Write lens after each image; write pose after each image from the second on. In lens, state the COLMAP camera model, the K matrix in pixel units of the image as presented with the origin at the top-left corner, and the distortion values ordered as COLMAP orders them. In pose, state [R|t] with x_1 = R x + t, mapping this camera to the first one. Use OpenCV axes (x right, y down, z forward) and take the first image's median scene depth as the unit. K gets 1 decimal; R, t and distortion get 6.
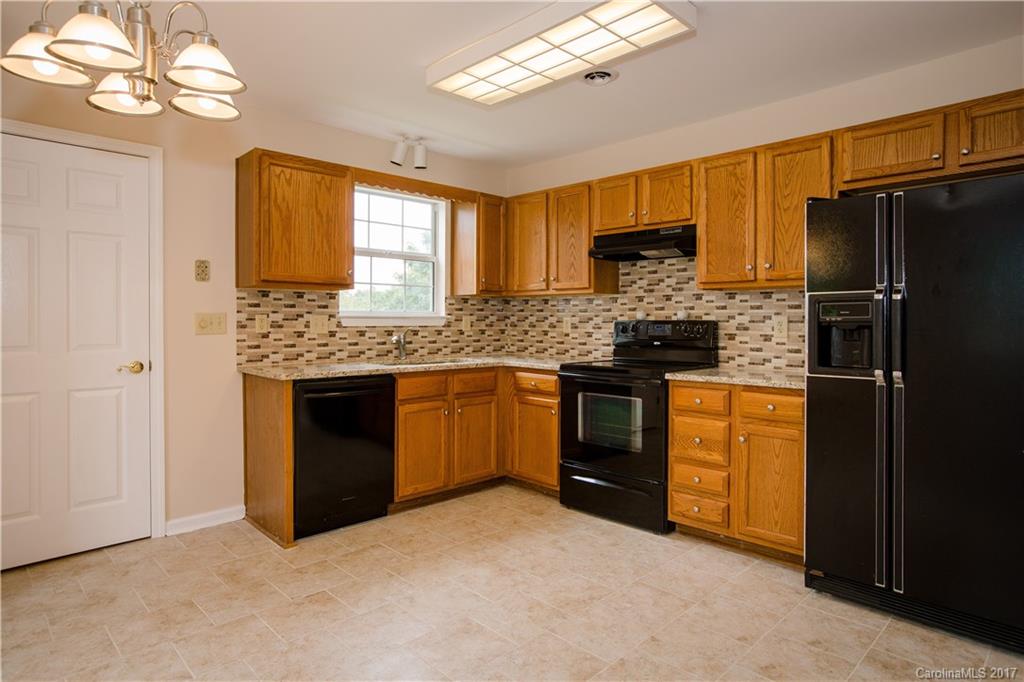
lens RADIAL K [[605.2, 0, 526.5], [0, 605.2, 318.0], [0, 0, 1]] dist [-0.021793, 0.021854]
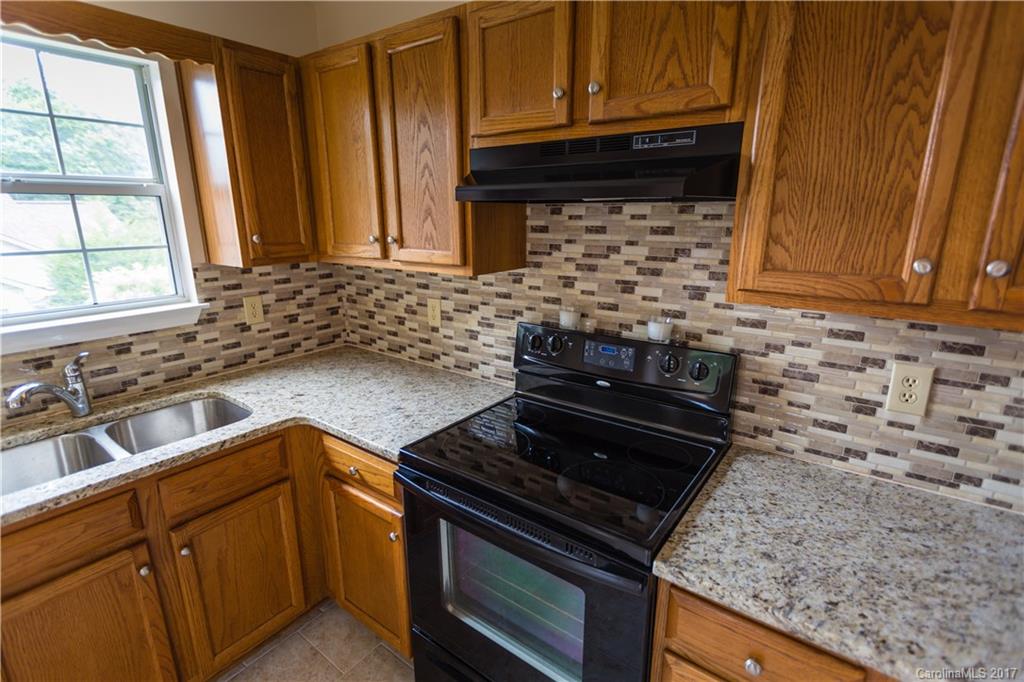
lens RADIAL K [[497.8, 0, 523.6], [0, 497.8, 344.0], [0, 0, 1]] dist [0.002695, -0.001998]
pose [[0.986801, -0.045722, 0.155350, 0.098623], [0.004537, 0.966744, 0.255707, -0.103029], [-0.161875, -0.251627, 0.954191, 0.694797]]
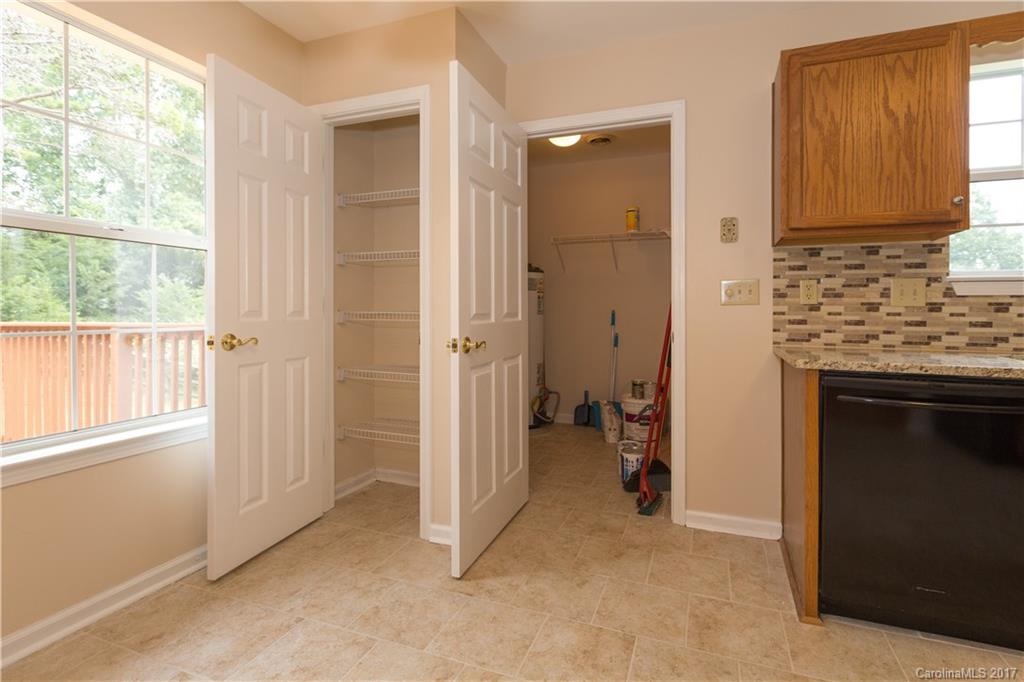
lens RADIAL K [[478.0, 0, 517.6], [0, 478.0, 313.0], [0, 0, 1]] dist [0.001284, -0.002093]
pose [[0.404232, 0.006427, -0.914634, -0.039237], [0.000013, 0.999975, 0.007032, 0.032258], [0.914656, -0.002855, 0.404222, 0.431615]]
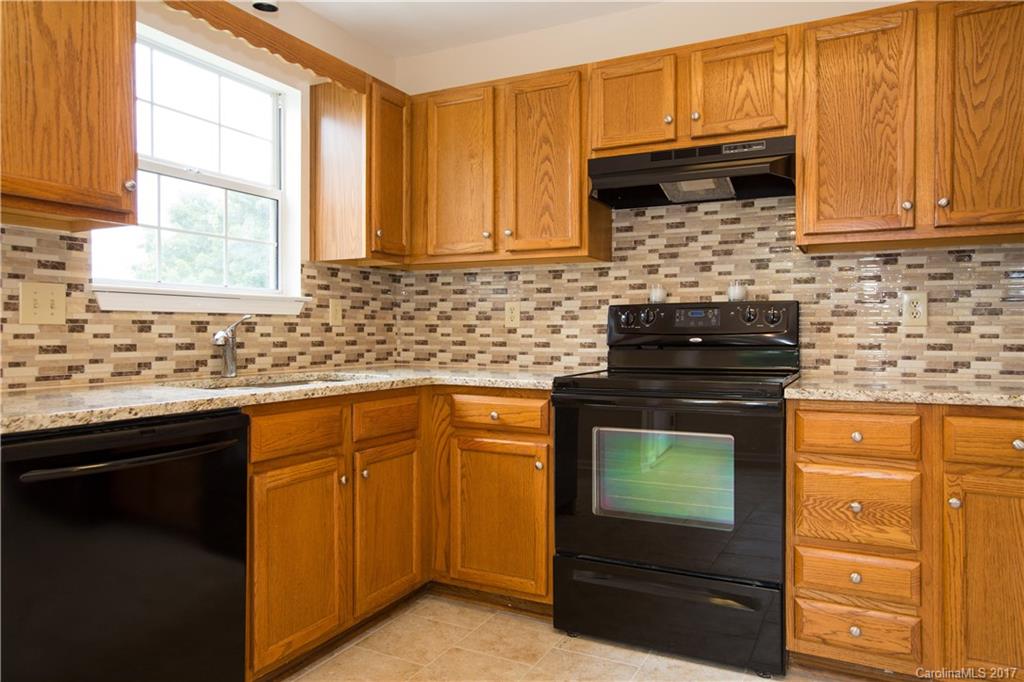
lens RADIAL K [[699.0, 0, 534.1], [0, 699.0, 330.7], [0, 0, 1]] dist [-0.013086, 0.031508]
pose [[0.947041, -0.004053, 0.321088, -0.179971], [0.002362, 0.999981, 0.005654, 0.031162], [-0.321105, -0.004597, 0.947032, 0.425805]]
